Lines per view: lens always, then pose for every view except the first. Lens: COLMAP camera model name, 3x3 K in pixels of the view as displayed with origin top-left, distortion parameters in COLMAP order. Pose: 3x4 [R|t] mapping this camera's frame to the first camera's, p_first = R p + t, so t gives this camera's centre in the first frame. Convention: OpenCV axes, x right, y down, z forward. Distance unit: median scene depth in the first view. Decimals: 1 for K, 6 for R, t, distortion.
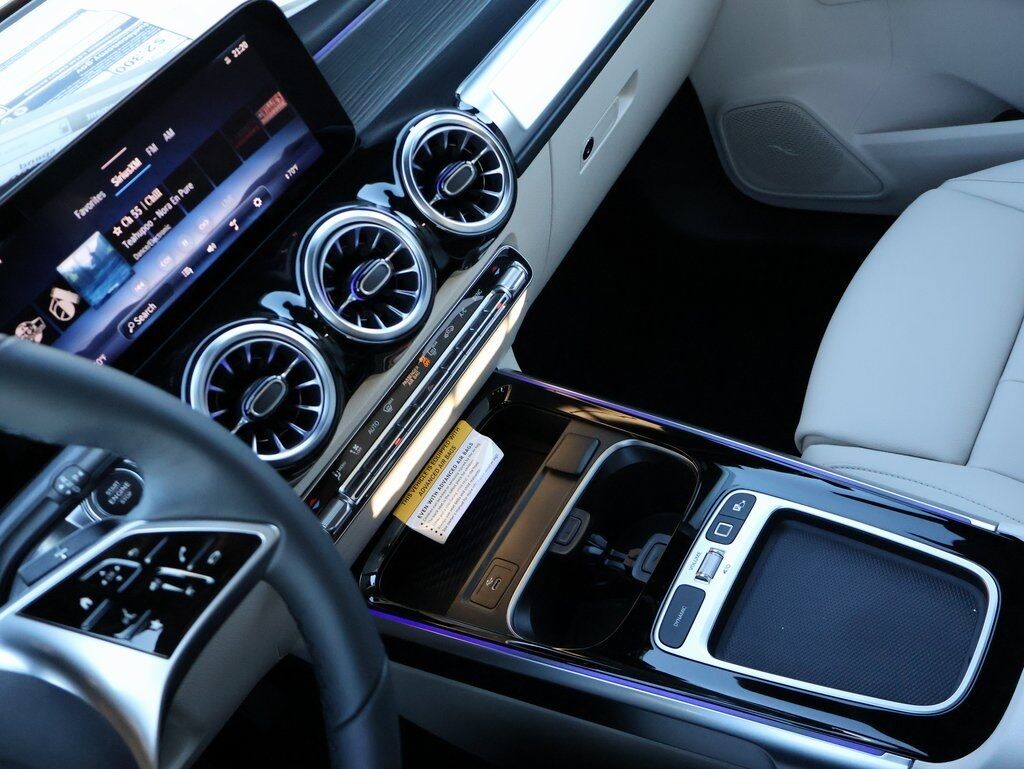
lens RADIAL K [[841.3, 0, 508.6], [0, 841.3, 385.1], [0, 0, 1]] dist [-0.009676, 0.006199]
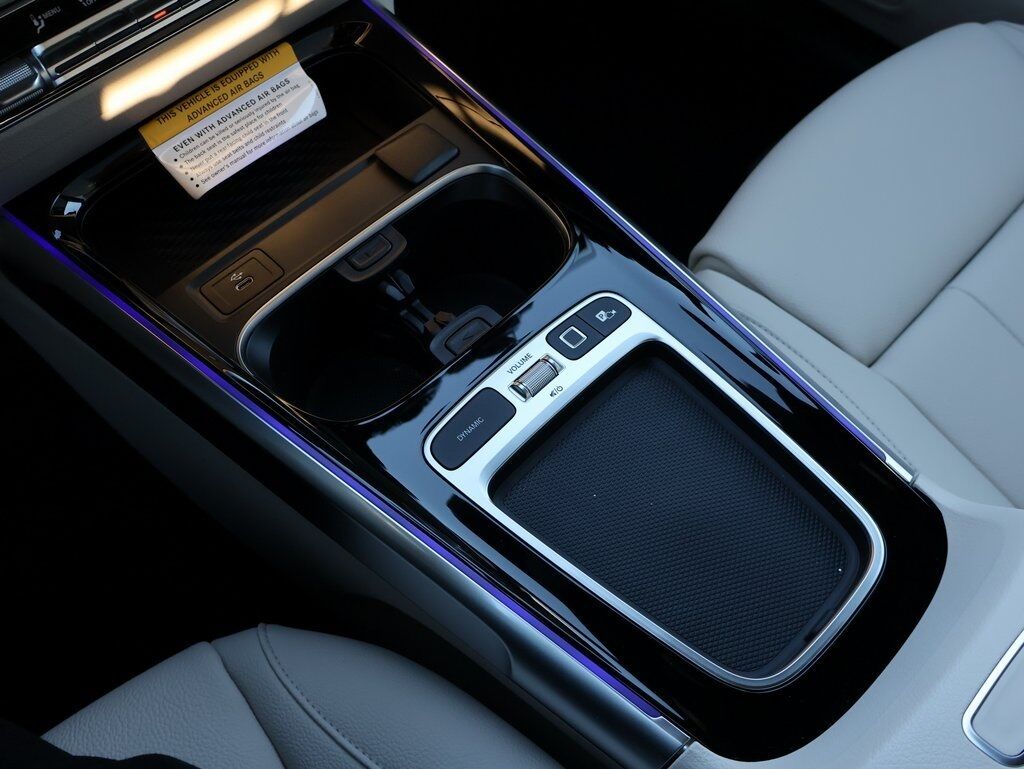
lens RADIAL K [[841.3, 0, 506.9], [0, 841.3, 382.6], [0, 0, 1]] dist [-0.009676, 0.006199]
pose [[0.904001, 0.339304, 0.260105, 0.027450], [-0.405806, 0.872462, 0.272272, 0.028648], [-0.134549, -0.351686, 0.926398, 0.281840]]
